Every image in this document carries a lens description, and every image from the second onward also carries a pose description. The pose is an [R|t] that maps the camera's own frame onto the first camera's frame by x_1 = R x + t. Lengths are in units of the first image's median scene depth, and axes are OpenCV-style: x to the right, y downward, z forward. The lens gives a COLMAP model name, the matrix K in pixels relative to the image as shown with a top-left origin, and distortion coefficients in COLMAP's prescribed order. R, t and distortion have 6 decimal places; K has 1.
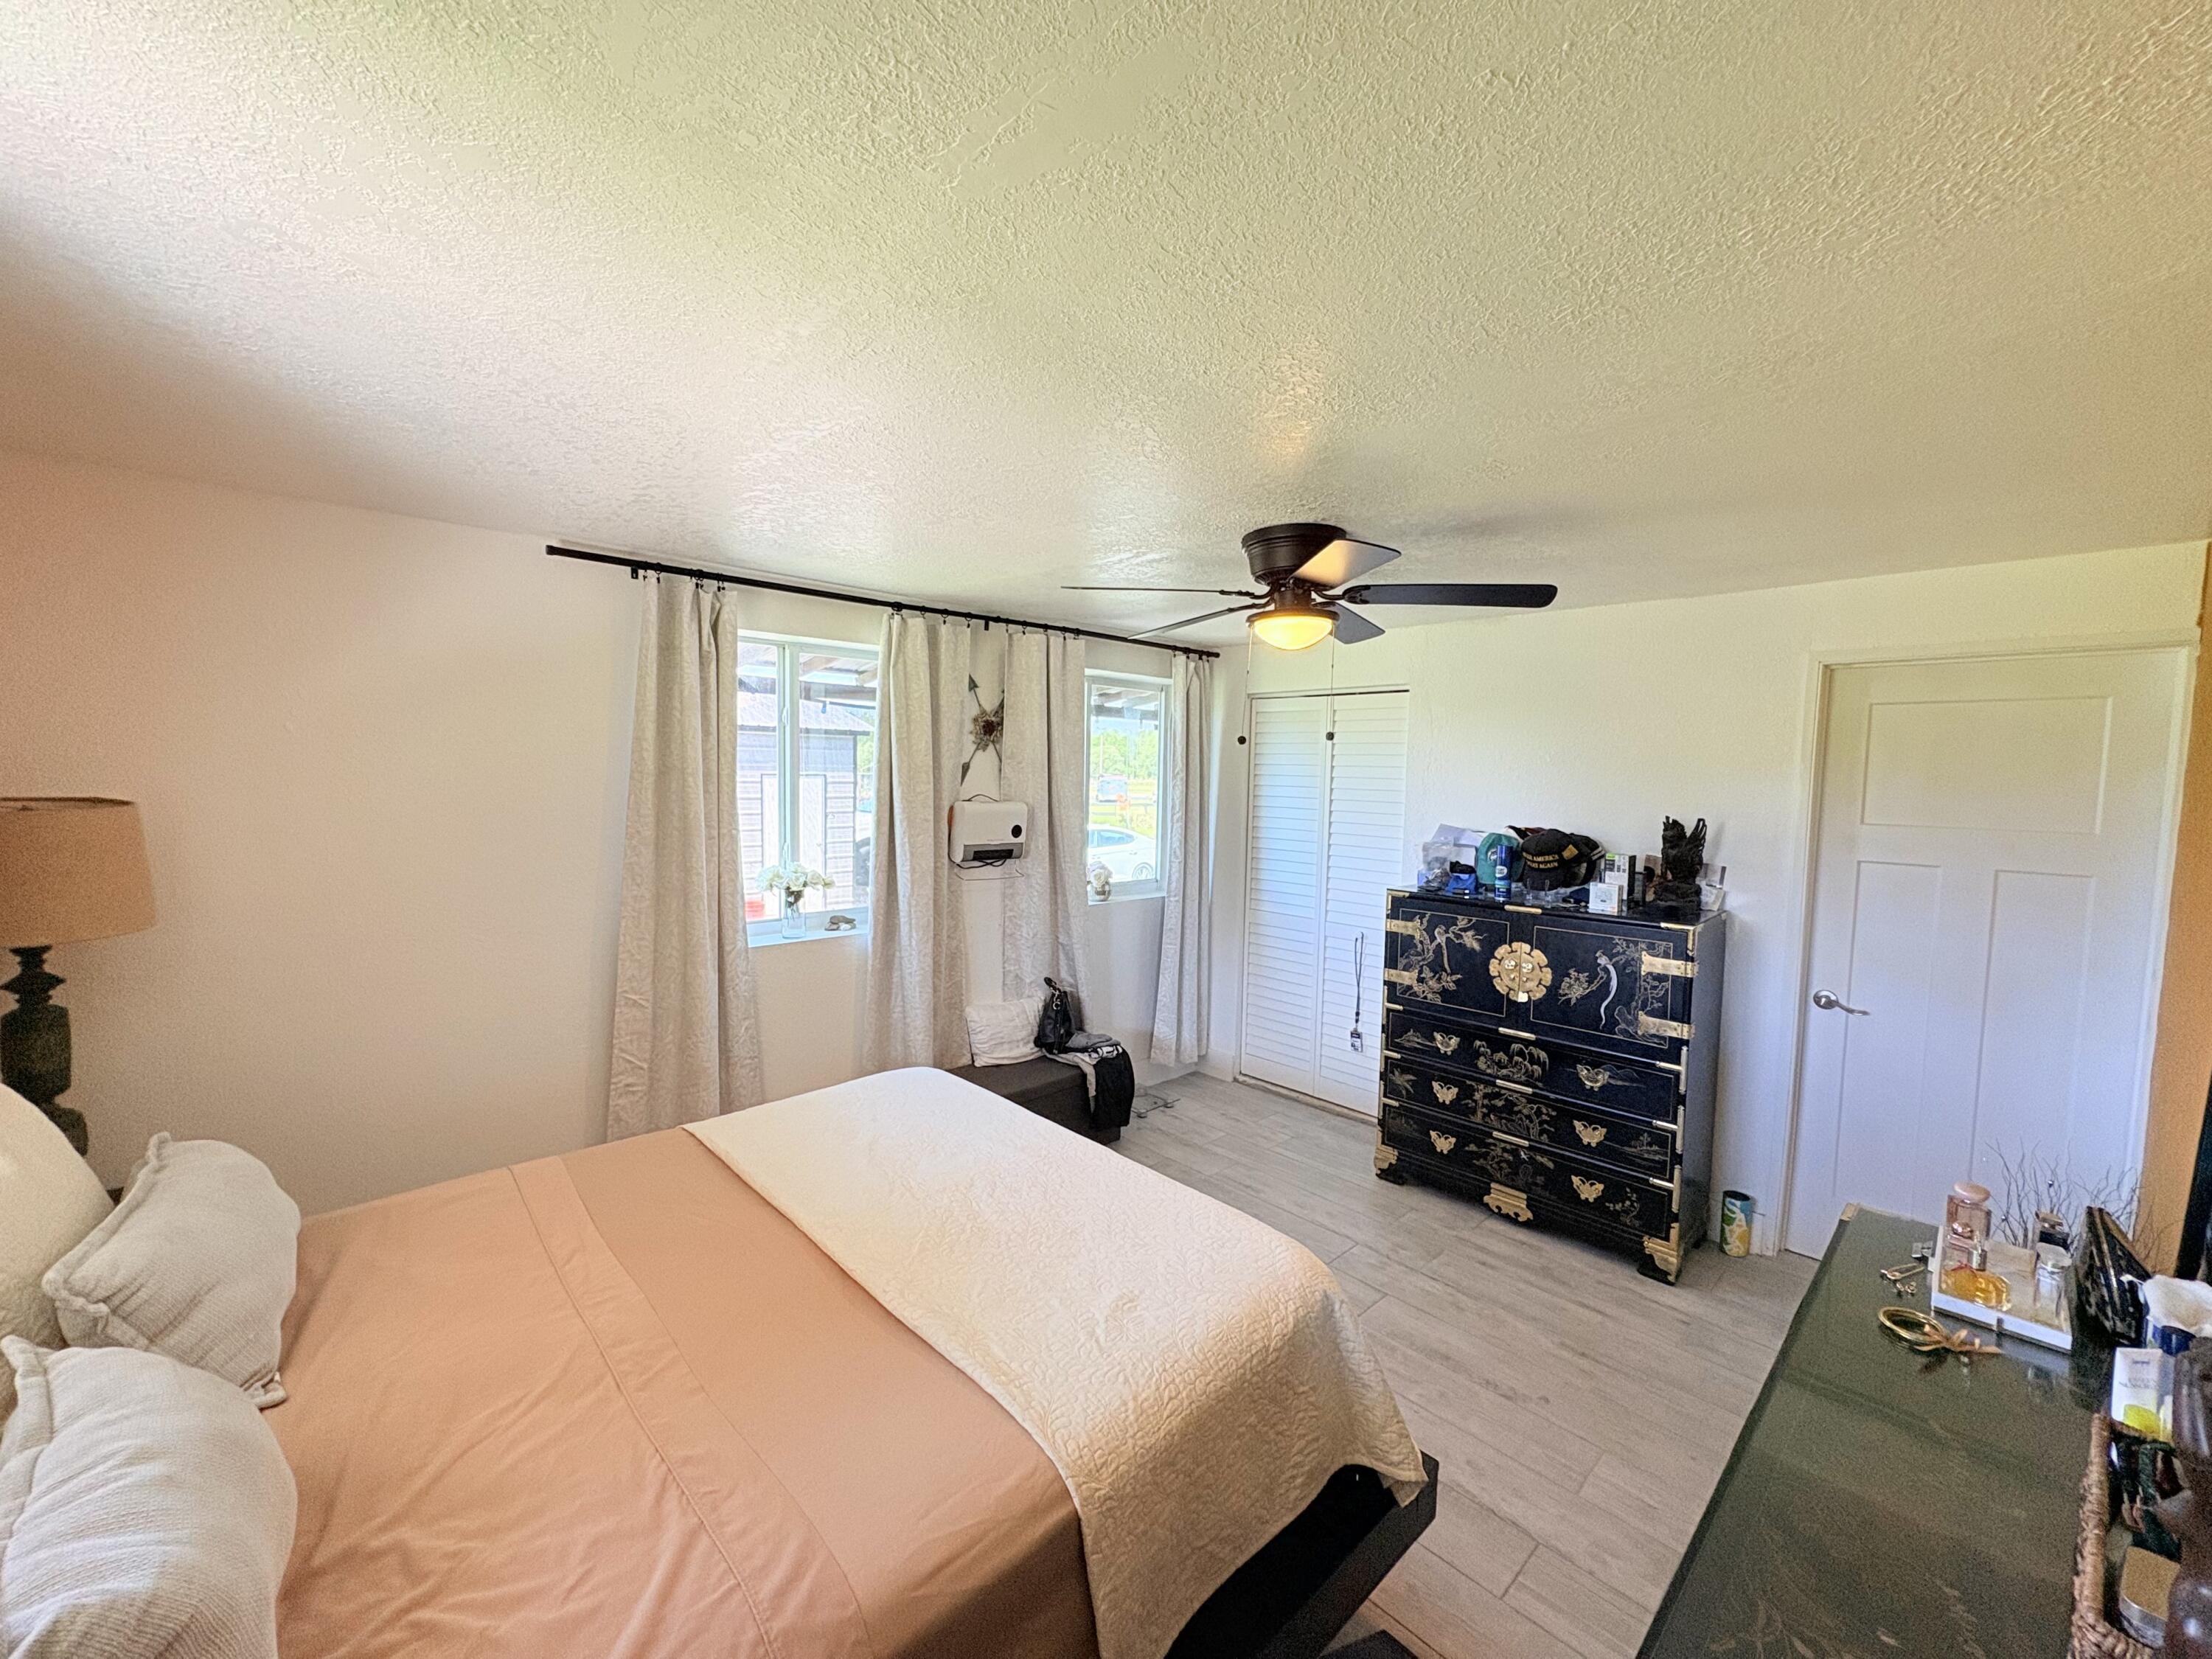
lens RADIAL K [[880.6, 0, 1107.1], [0, 880.6, 831.9], [0, 0, 1]] dist [-0.000560, -0.000316]
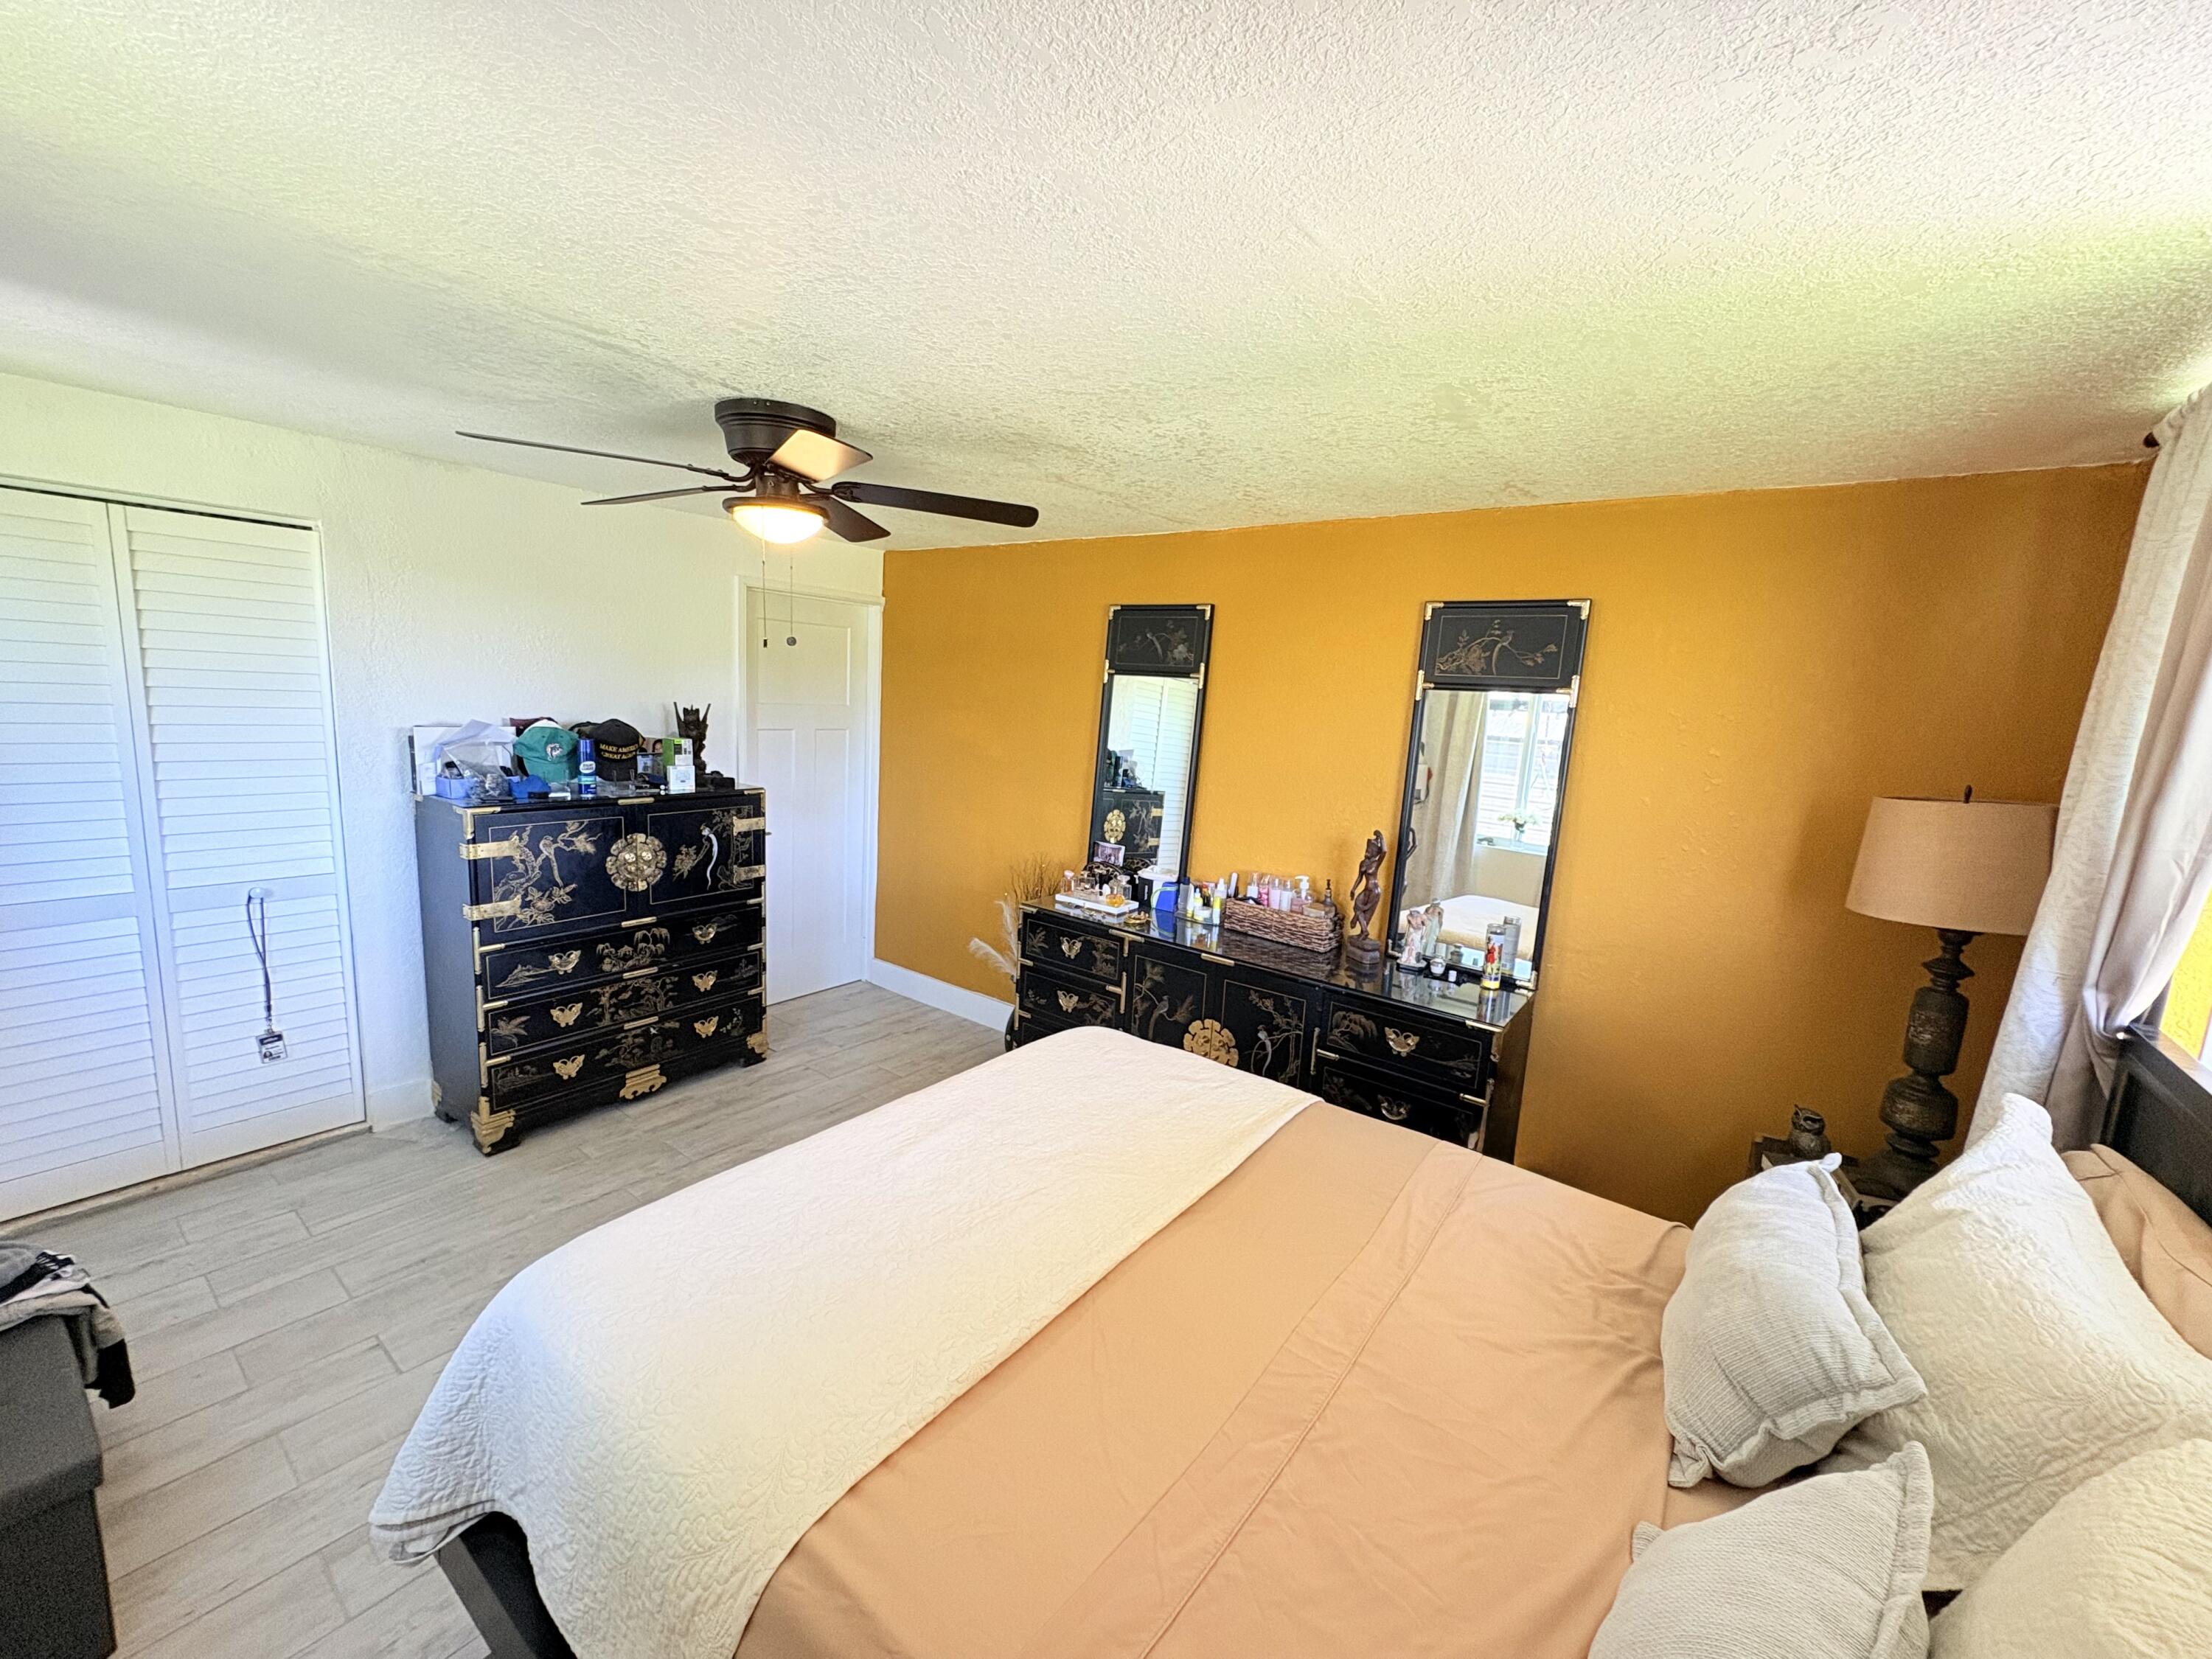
lens RADIAL K [[880.6, 0, 1112.1], [0, 880.6, 842.0], [0, 0, 1]] dist [-0.000560, -0.000316]
pose [[-0.177593, -0.193815, 0.964830, -0.584092], [0.008584, 0.980072, 0.198457, -0.059081], [-0.984067, 0.043526, -0.172390, 0.608504]]
